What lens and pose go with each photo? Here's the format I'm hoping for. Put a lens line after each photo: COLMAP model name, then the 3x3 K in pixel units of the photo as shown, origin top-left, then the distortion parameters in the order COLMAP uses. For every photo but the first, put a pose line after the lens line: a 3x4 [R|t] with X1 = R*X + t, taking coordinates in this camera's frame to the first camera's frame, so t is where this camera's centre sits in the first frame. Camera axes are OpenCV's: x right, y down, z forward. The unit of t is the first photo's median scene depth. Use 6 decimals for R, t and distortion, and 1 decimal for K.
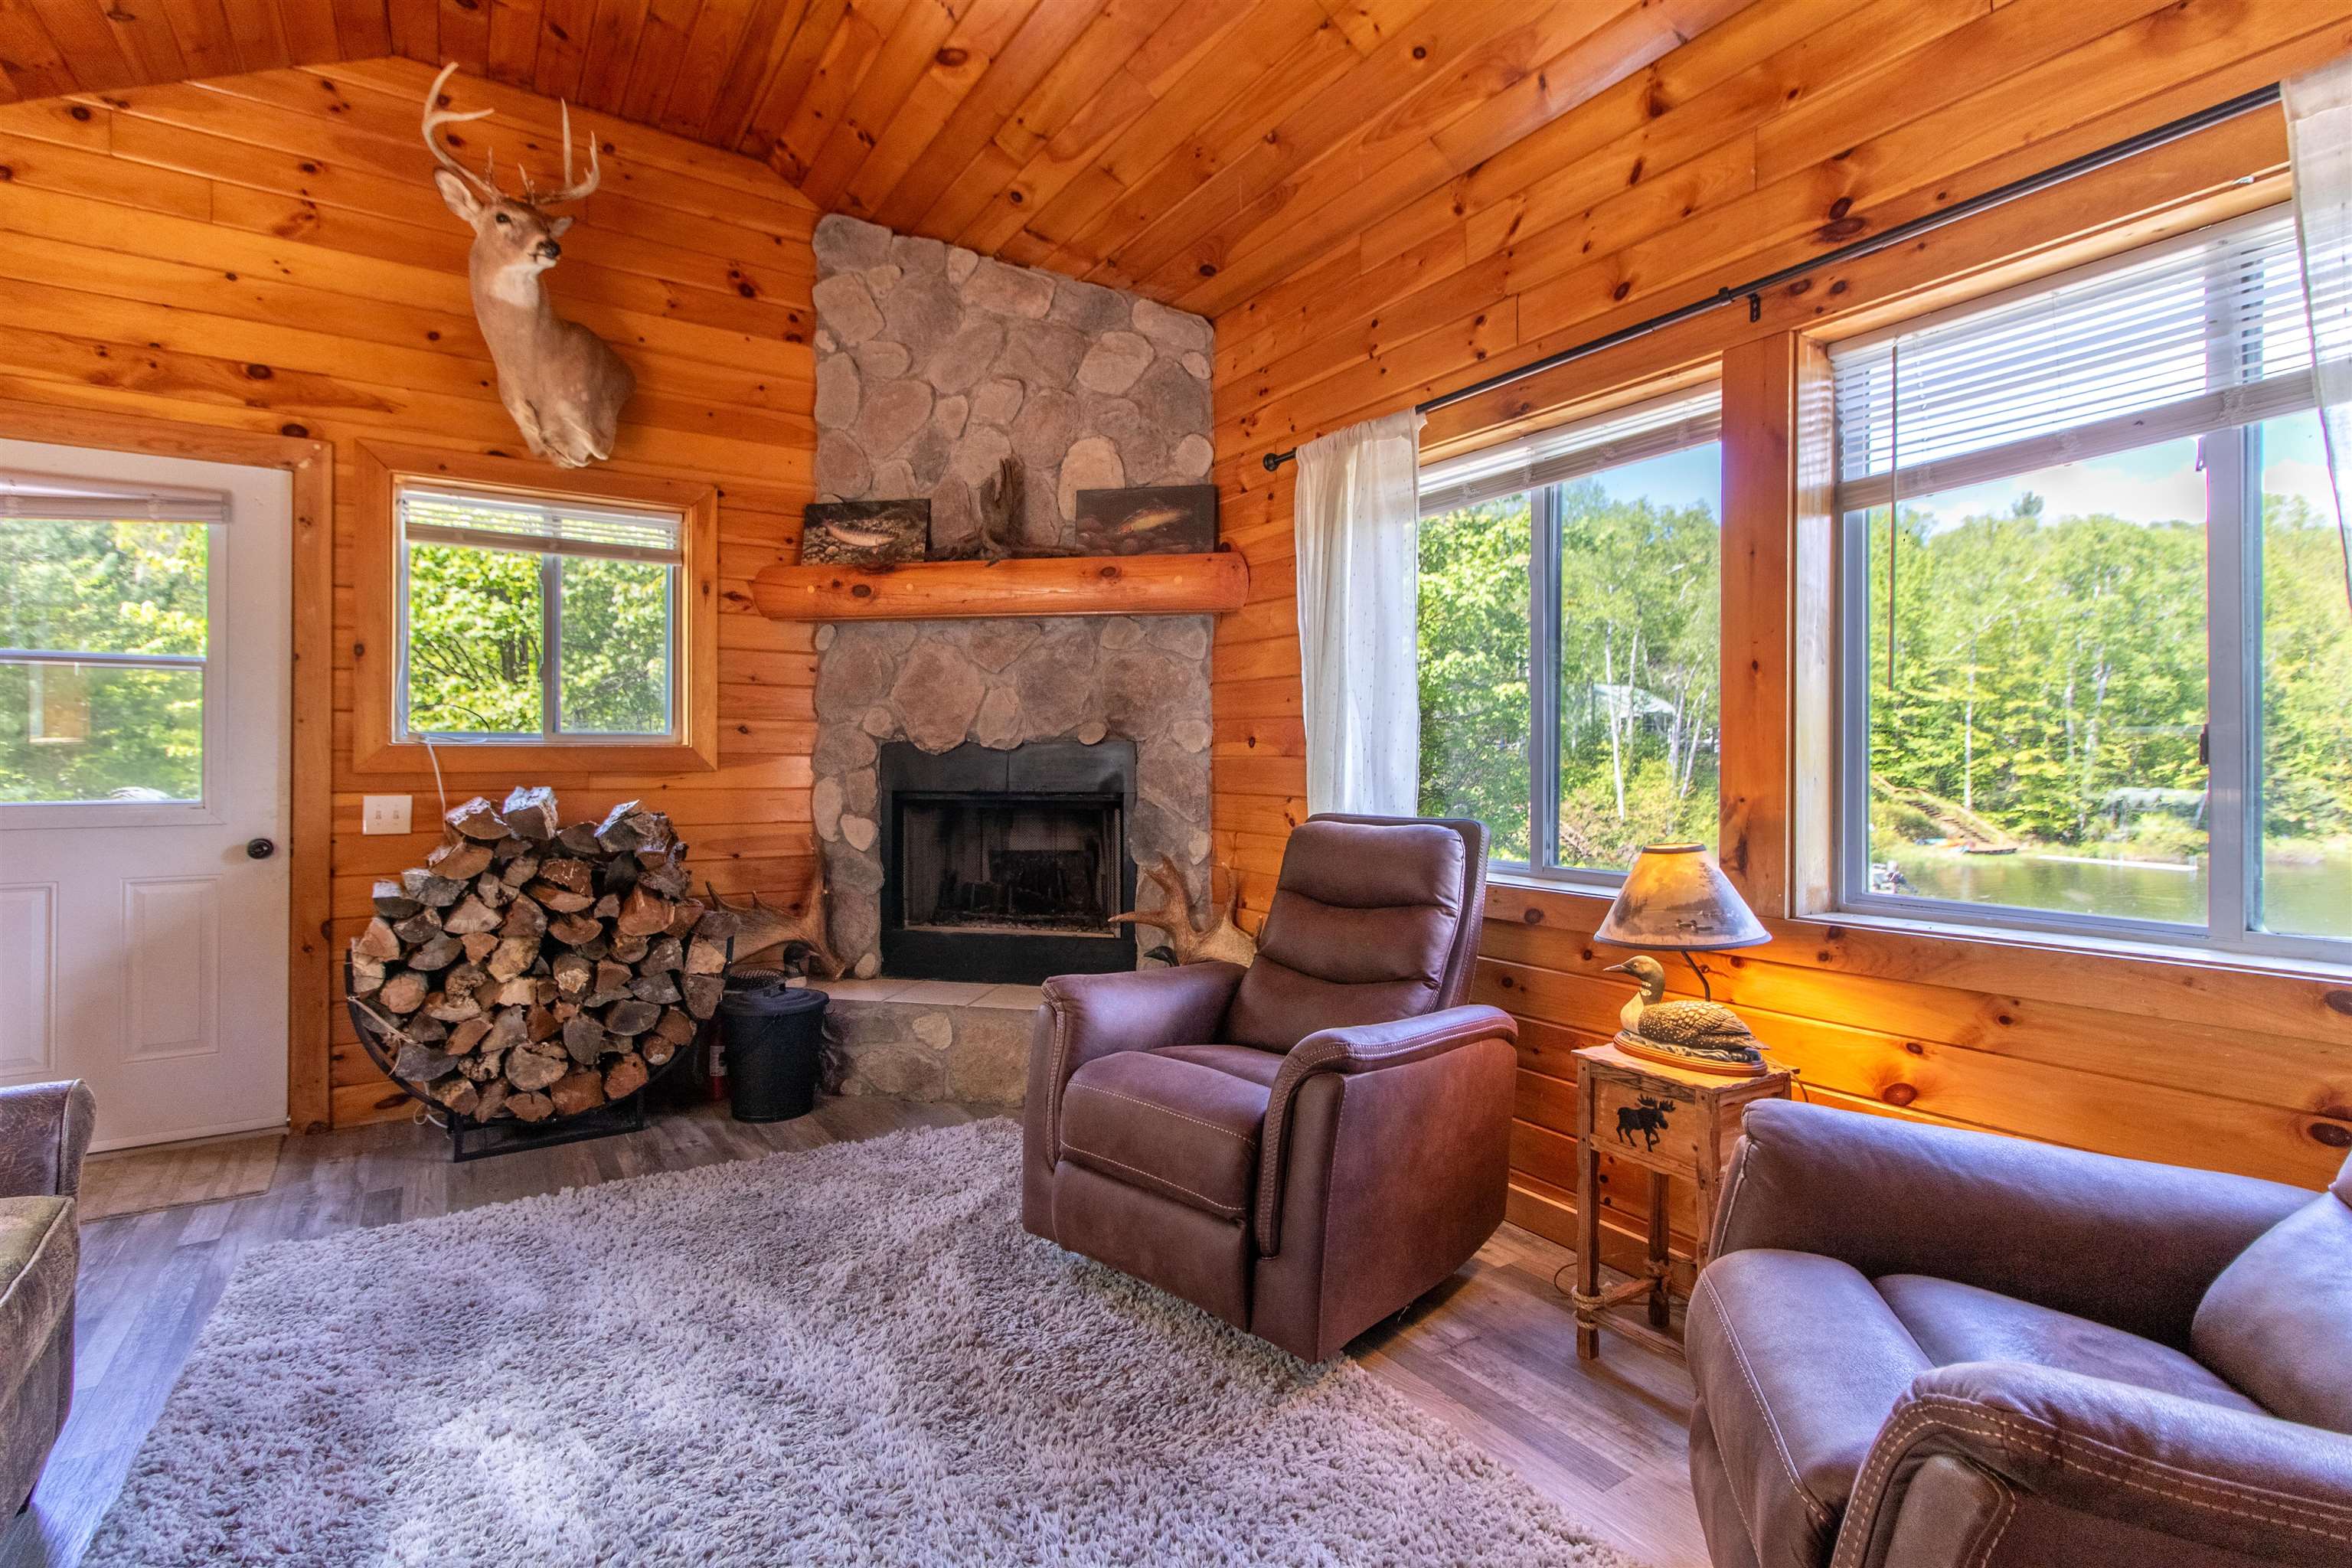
lens RADIAL K [[1106.9, 0, 1174.8], [0, 1106.9, 796.3], [0, 0, 1]] dist [0.000957, 0.000352]
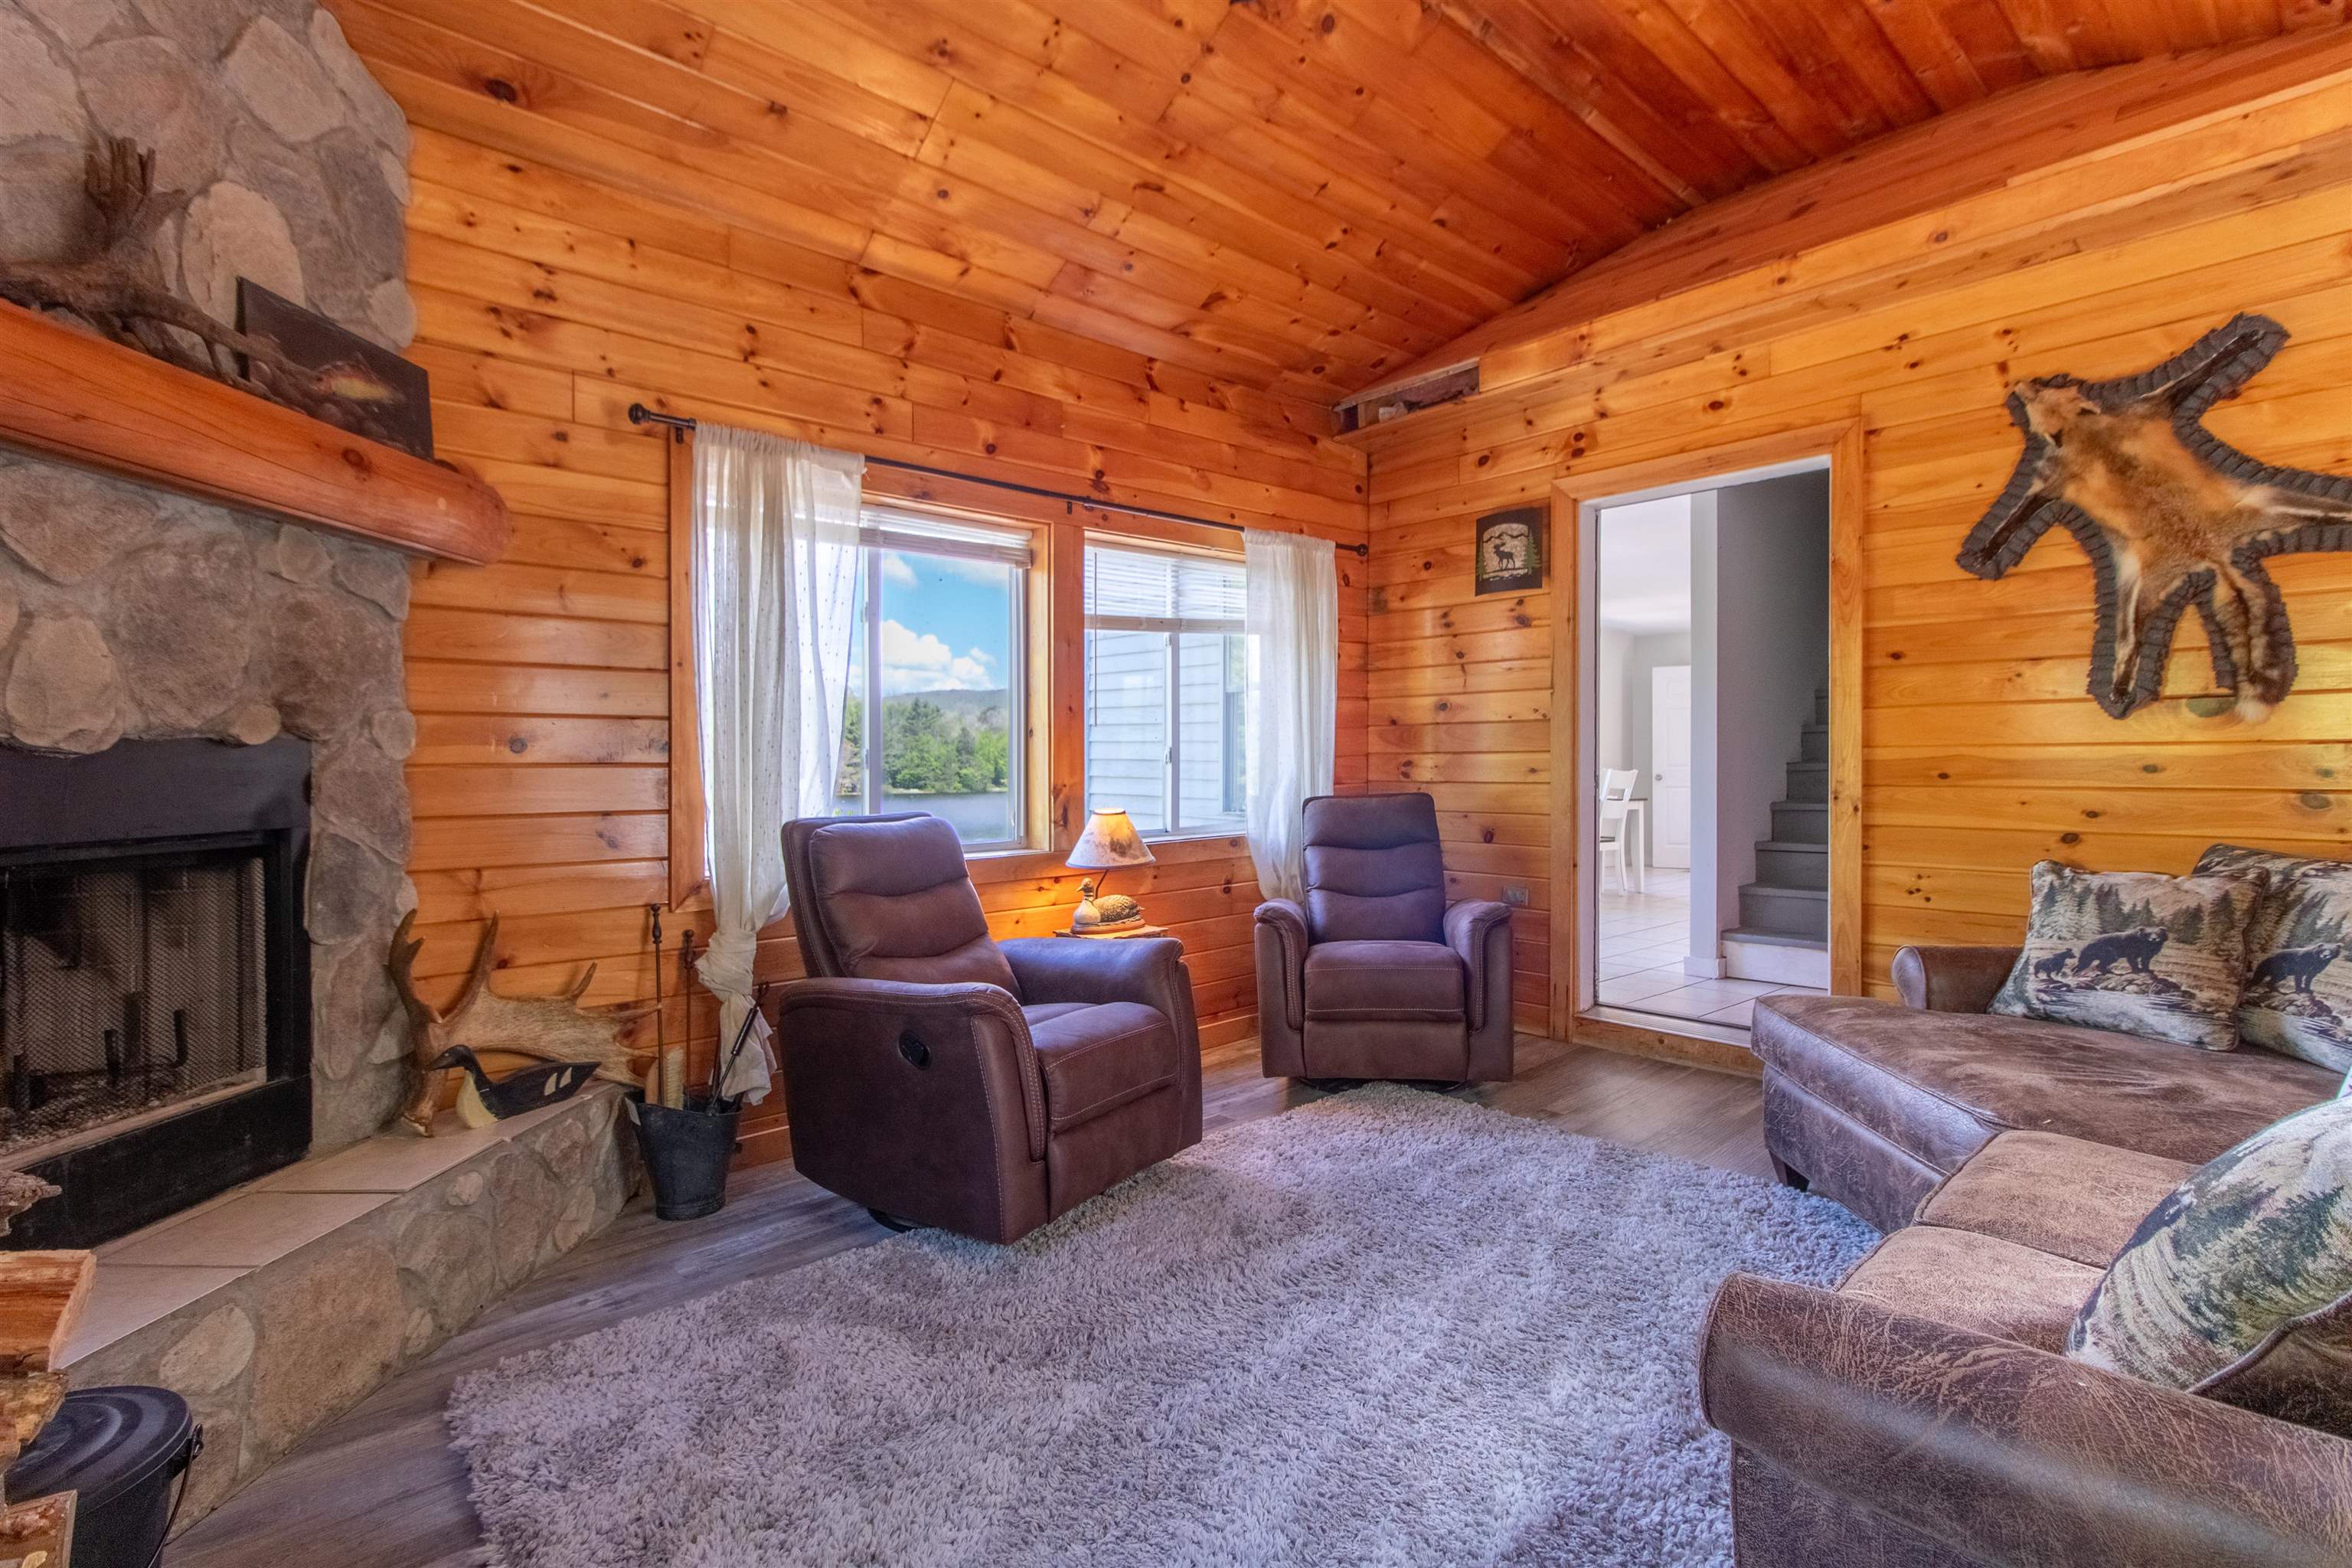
lens RADIAL K [[1106.9, 0, 1174.8], [0, 1106.9, 796.3], [0, 0, 1]] dist [0.000957, 0.000352]
pose [[-0.171552, -0.036962, 0.984481, -0.716051], [0.039429, 0.998238, 0.044350, -0.028134], [-0.984386, 0.046425, -0.169792, 0.656287]]
